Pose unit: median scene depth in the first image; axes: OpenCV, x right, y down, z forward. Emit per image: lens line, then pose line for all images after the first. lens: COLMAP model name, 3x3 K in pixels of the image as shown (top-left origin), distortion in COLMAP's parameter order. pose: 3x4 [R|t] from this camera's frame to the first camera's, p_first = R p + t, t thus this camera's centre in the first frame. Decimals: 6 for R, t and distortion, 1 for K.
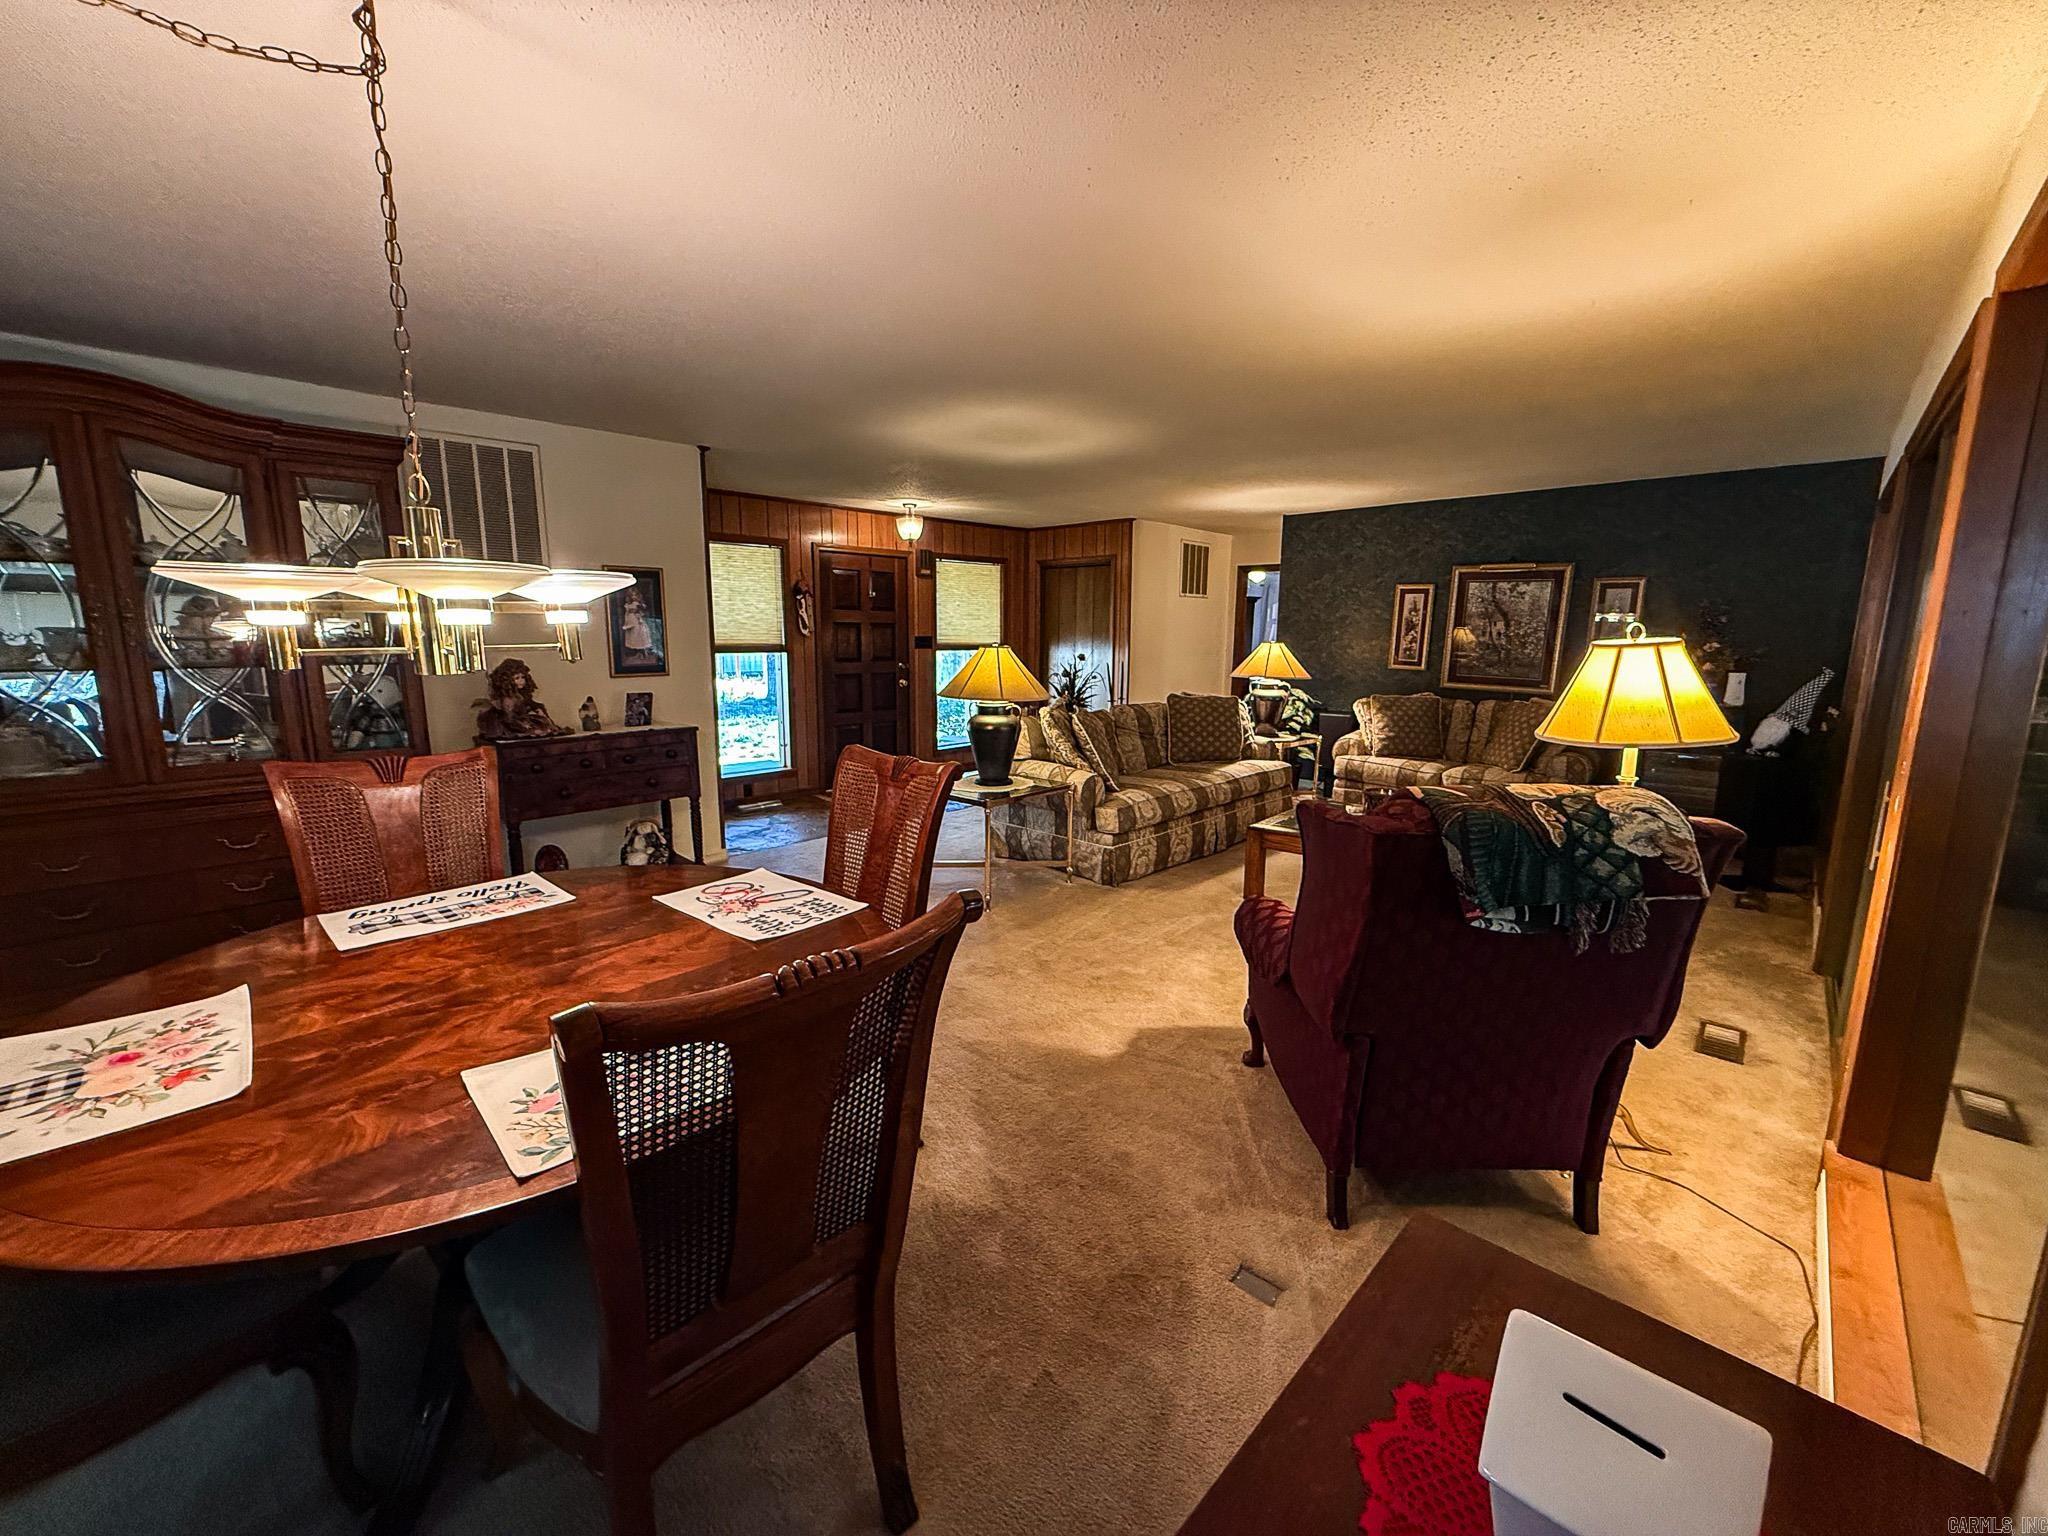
lens RADIAL K [[809.0, 0, 1016.1], [0, 809.0, 768.3], [0, 0, 1]] dist [0.000702, -0.000146]
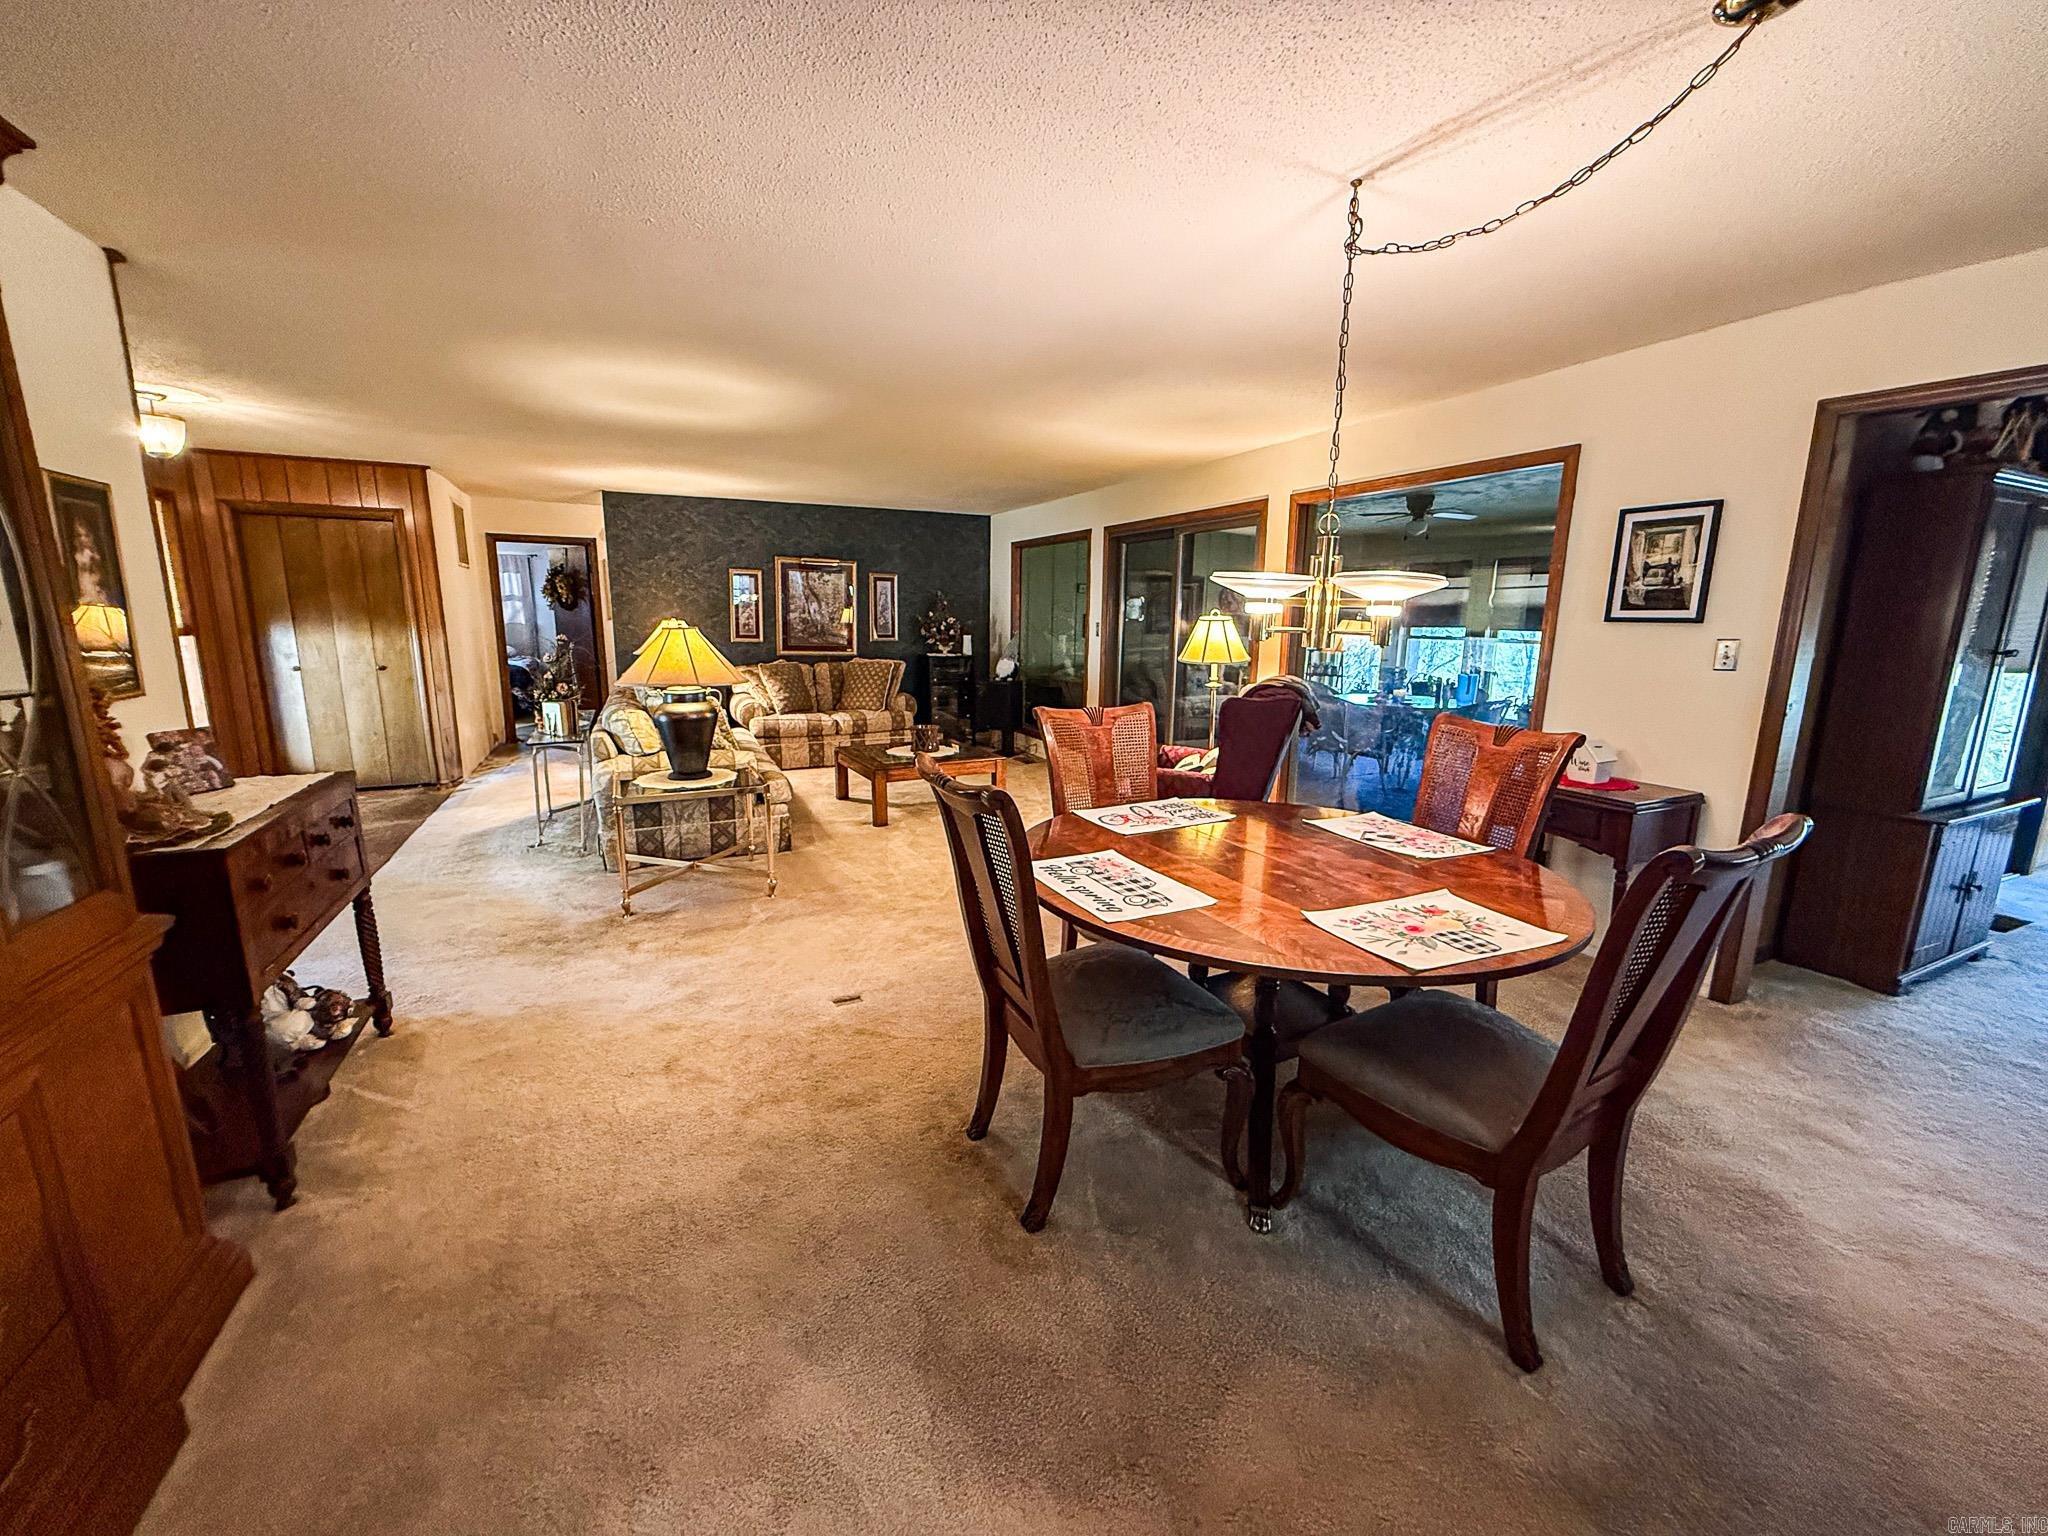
lens RADIAL K [[809.0, 0, 1016.1], [0, 809.0, 768.3], [0, 0, 1]] dist [0.000702, -0.000146]
pose [[0.359566, -0.177914, 0.916002, -1.113607], [0.149452, 0.979963, 0.131671, -0.085591], [-0.921073, 0.089554, 0.378951, 0.467110]]
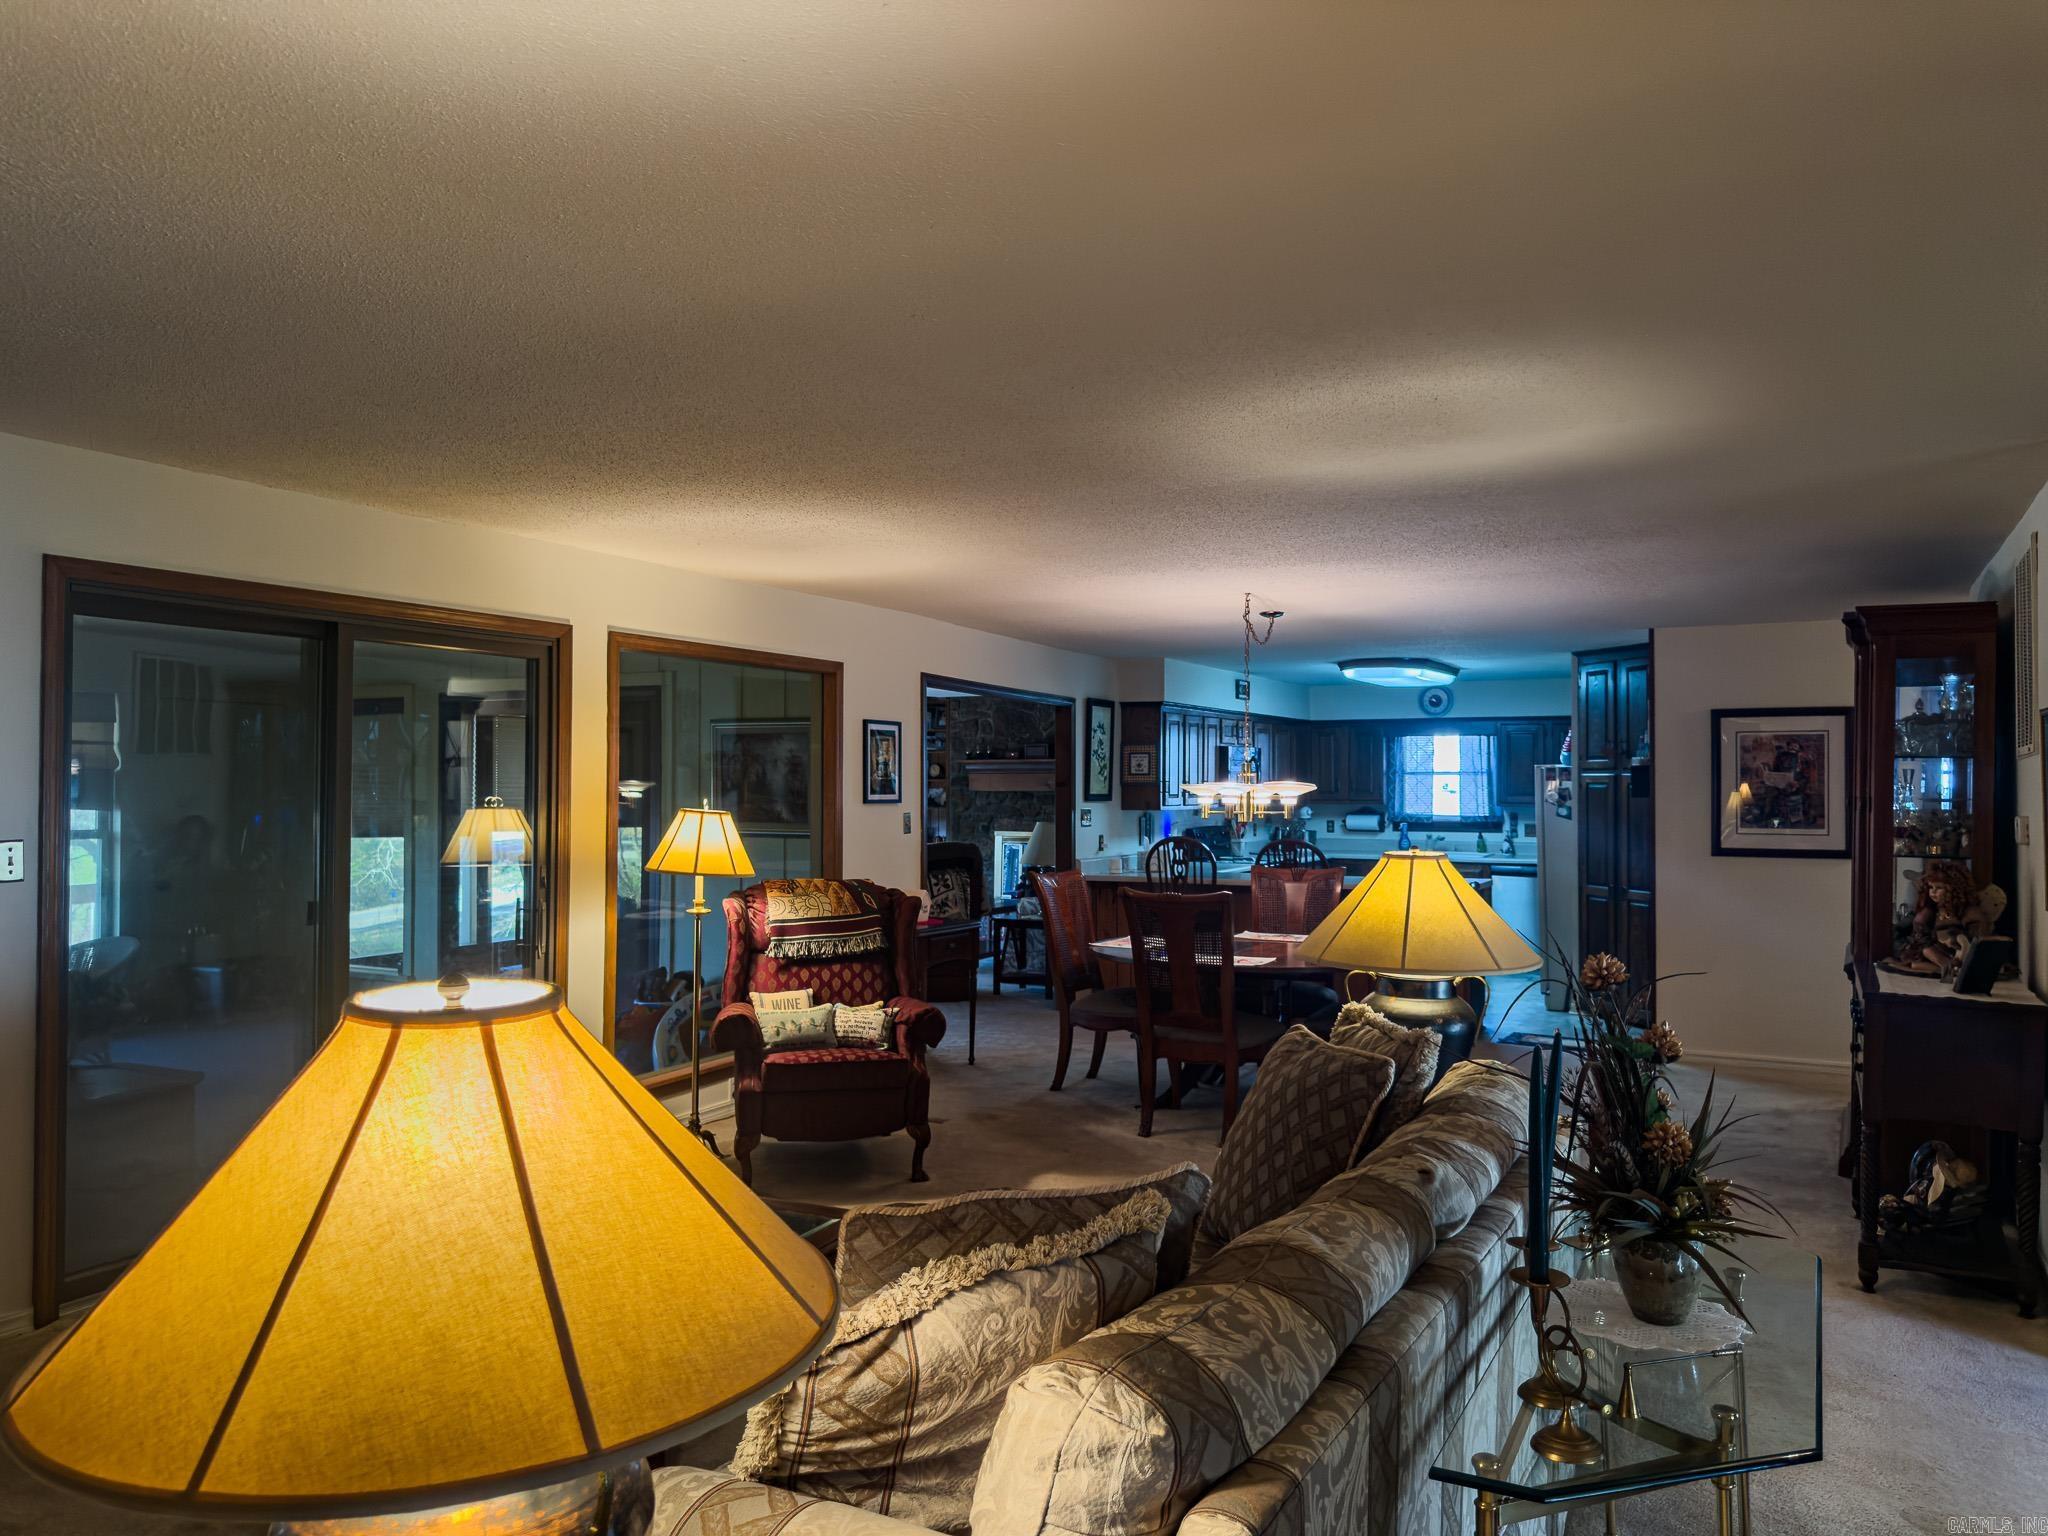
lens RADIAL K [[1437.6, 0, 1020.5], [0, 1437.6, 775.7], [0, 0, 1]] dist [0.127487, -0.201105]
pose [[-0.962513, -0.013512, -0.270897, 0.633227], [-0.057188, 0.986416, 0.153989, -0.464494], [0.265137, 0.163708, -0.950212, 2.572791]]
